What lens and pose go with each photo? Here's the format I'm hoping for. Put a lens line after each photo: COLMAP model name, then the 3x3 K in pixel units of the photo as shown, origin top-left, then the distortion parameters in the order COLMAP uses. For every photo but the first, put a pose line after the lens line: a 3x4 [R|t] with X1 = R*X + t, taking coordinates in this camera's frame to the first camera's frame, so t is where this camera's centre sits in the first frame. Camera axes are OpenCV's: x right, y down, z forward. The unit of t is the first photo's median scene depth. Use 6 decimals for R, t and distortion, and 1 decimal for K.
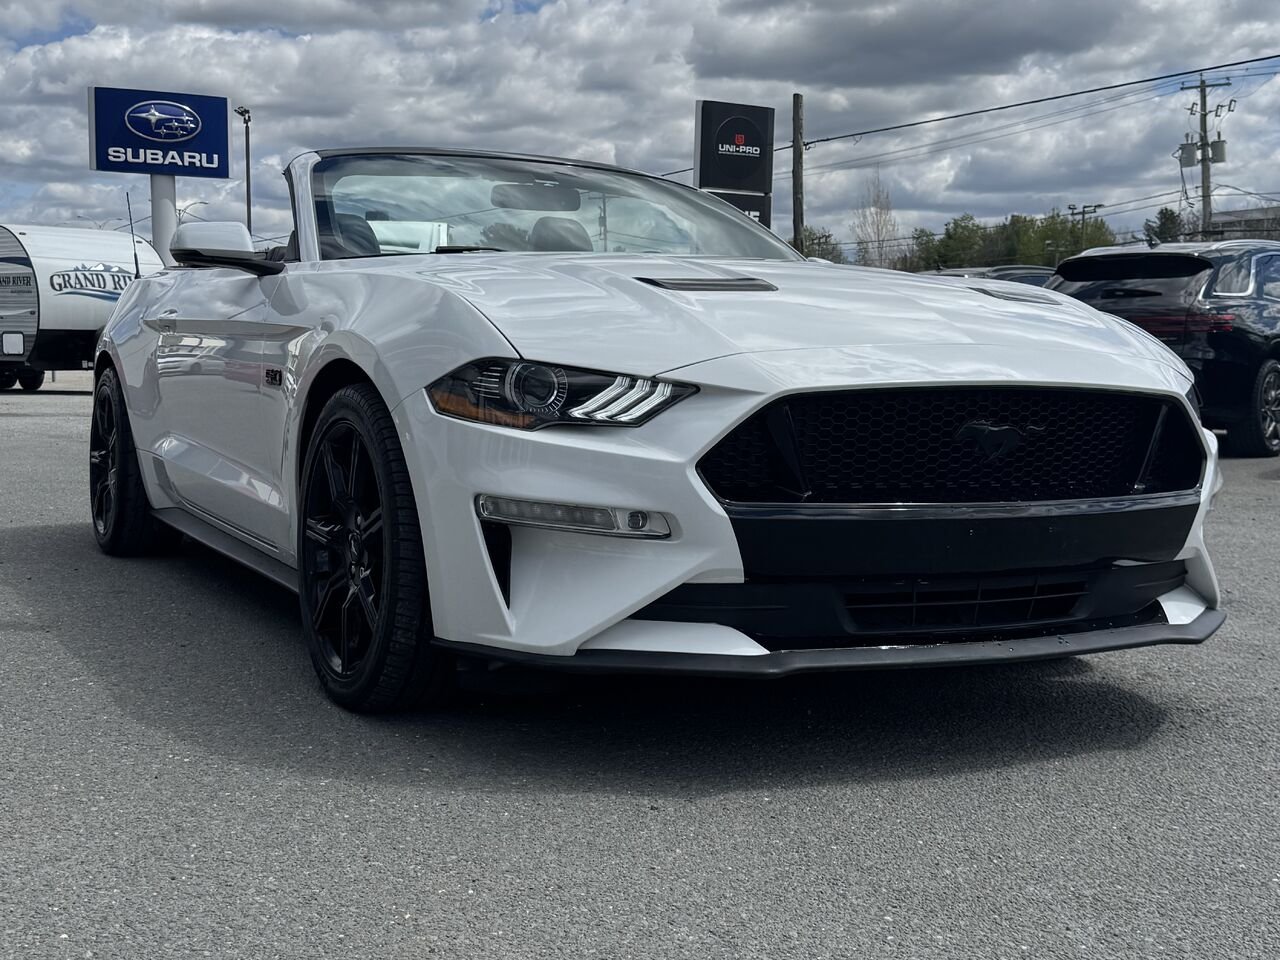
lens RADIAL K [[1618.9, 0, 615.4], [0, 1618.9, 476.6], [0, 0, 1]] dist [0.183884, -0.418369]
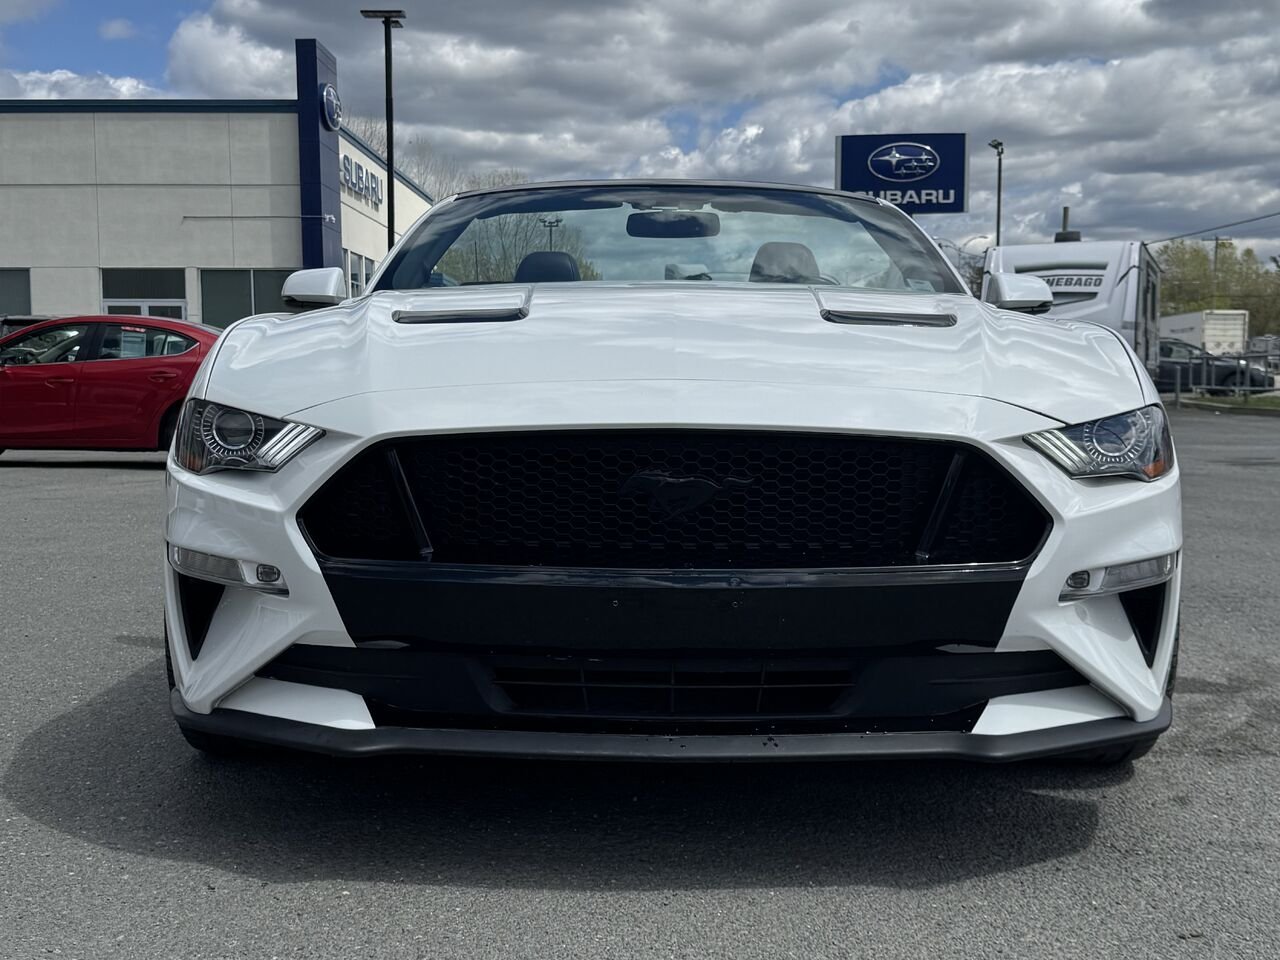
lens RADIAL K [[1600.2, 0, 640.0], [0, 1600.2, 480.0], [0, 0, 1]] dist [0.212572, -0.557779]
pose [[0.883321, 0.015288, -0.468519, 0.479848], [-0.022685, 0.999691, -0.010150, -0.016386], [0.468219, 0.019594, 0.883395, 0.215073]]
